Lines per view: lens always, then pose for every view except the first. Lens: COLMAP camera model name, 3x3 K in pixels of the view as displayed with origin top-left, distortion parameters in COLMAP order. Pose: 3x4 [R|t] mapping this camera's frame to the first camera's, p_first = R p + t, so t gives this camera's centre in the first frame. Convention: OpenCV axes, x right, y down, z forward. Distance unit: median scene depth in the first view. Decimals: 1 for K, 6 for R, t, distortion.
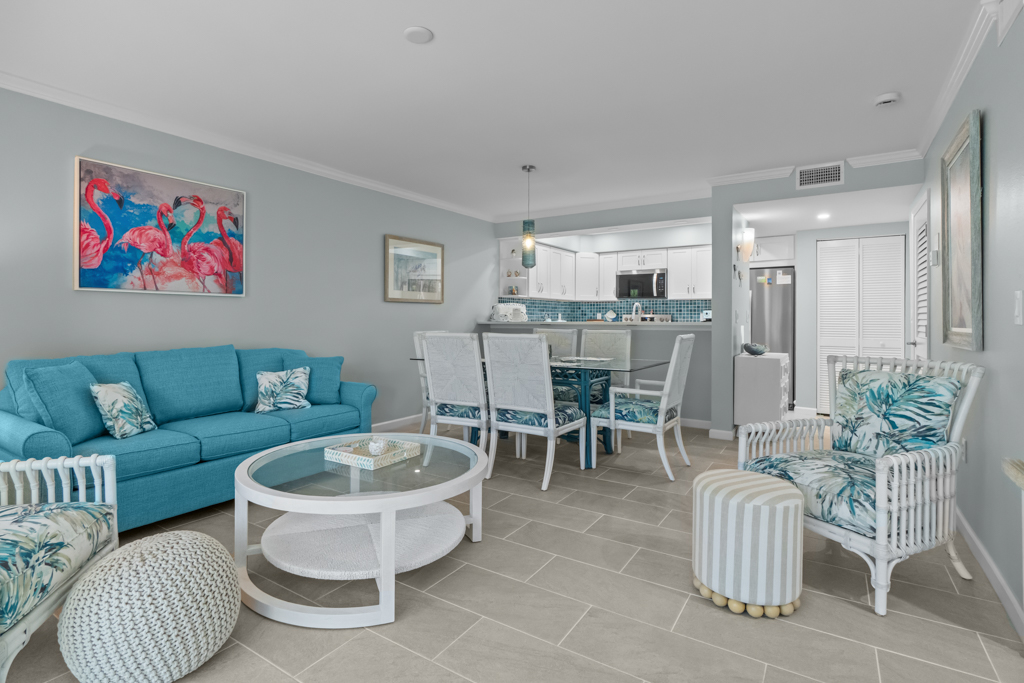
lens RADIAL K [[514.1, 0, 490.6], [0, 514.1, 318.6], [0, 0, 1]] dist [-0.009676, 0.000403]
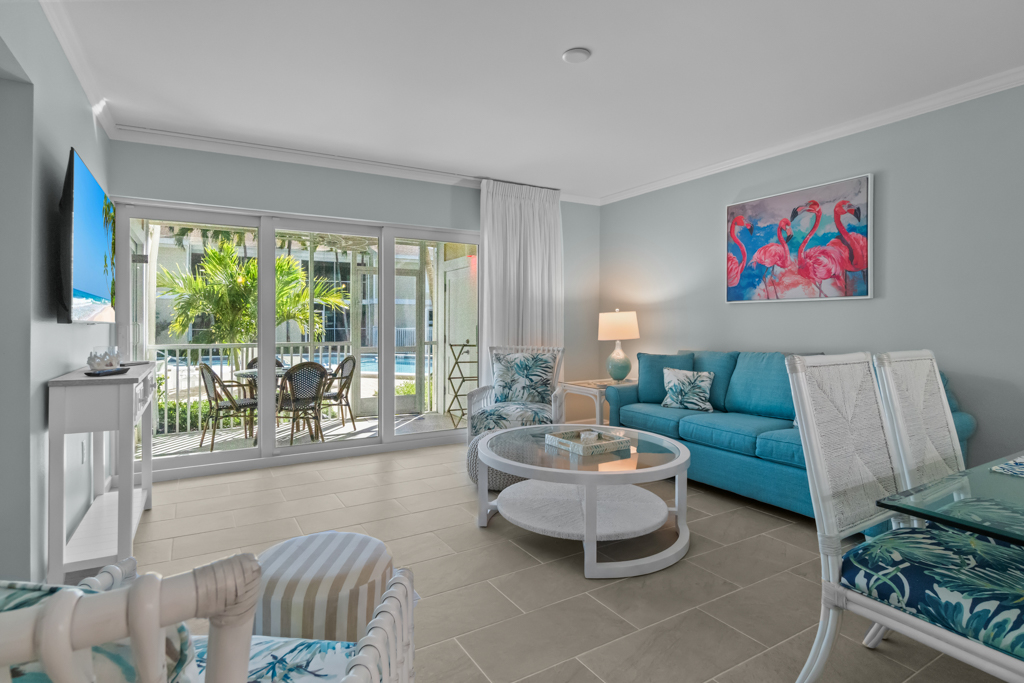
lens RADIAL K [[520.1, 0, 493.7], [0, 520.1, 324.1], [0, 0, 1]] dist [-0.002242, 0.000151]
pose [[-0.440648, -0.000885, -0.897680, 0.615215], [-0.000130, 1.000000, -0.000922, 0.000662], [0.897680, -0.000289, -0.440648, 0.909484]]
